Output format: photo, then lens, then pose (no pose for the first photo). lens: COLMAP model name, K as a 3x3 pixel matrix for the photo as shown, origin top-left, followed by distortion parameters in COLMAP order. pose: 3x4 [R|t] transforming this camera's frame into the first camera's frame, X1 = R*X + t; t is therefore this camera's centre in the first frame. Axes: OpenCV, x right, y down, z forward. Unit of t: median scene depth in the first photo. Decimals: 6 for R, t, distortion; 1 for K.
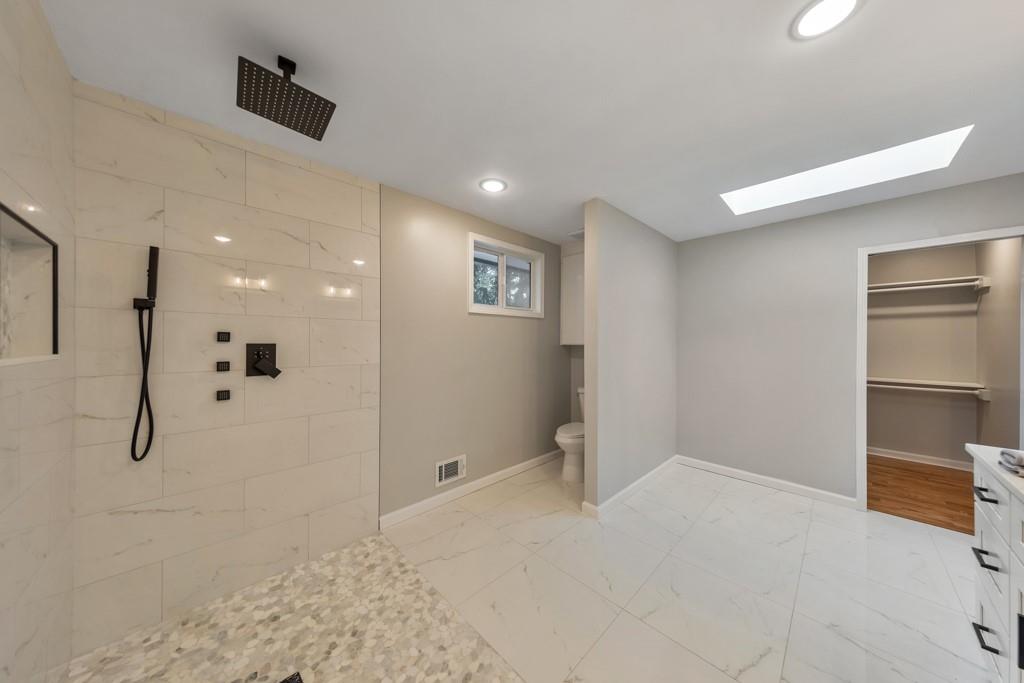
lens RADIAL K [[324.6, 0, 515.7], [0, 324.6, 342.8], [0, 0, 1]] dist [0.008632, -0.000097]
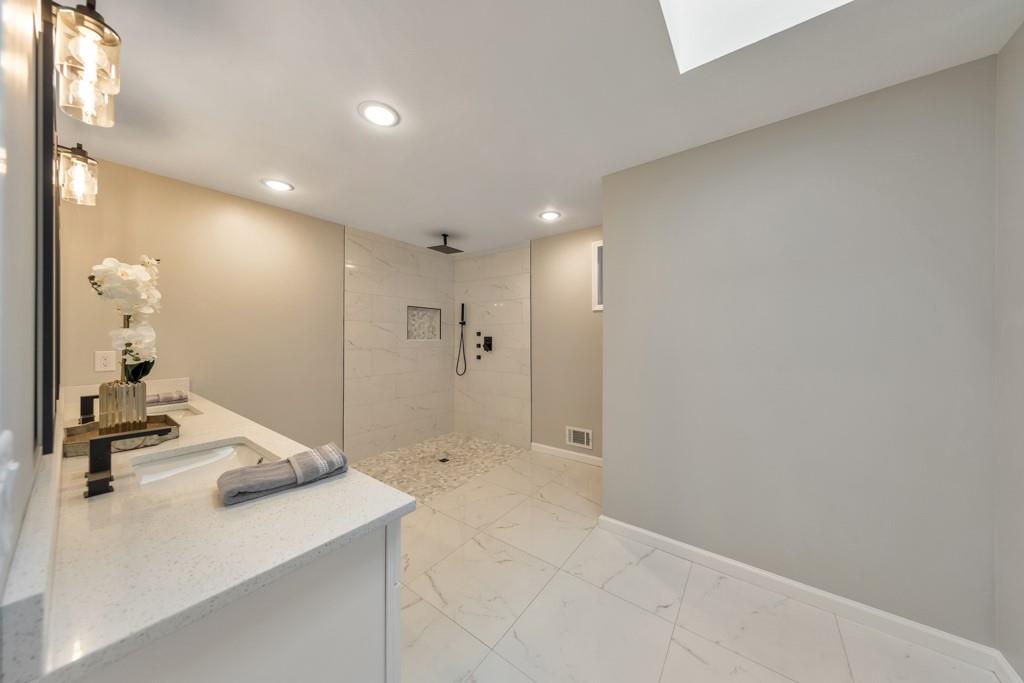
lens RADIAL K [[324.6, 0, 515.7], [0, 324.6, 342.8], [0, 0, 1]] dist [0.008632, -0.000097]
pose [[0.160473, 0.014706, -0.986931, 1.671300], [-0.009745, 0.999864, 0.013314, 0.014844], [0.986992, 0.007481, 0.160595, 0.919134]]
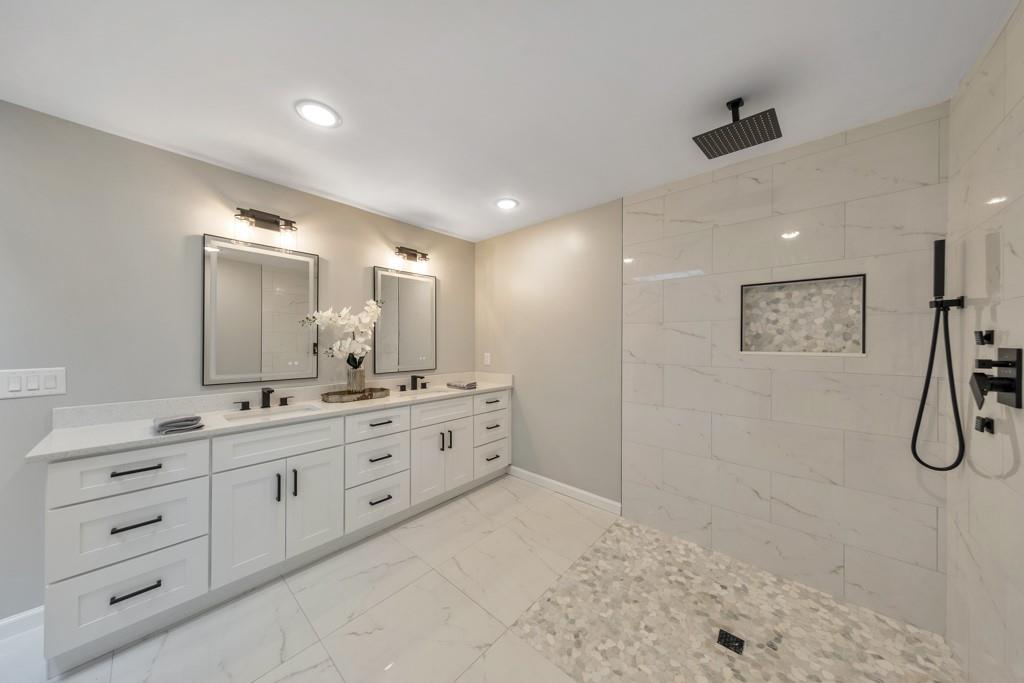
lens RADIAL K [[324.6, 0, 515.7], [0, 324.6, 342.8], [0, 0, 1]] dist [0.008632, -0.000097]
pose [[-0.996810, -0.005840, -0.079593, 0.126690], [-0.006657, 0.999928, 0.010002, -0.008178], [0.079529, 0.010500, -0.996777, 1.668619]]
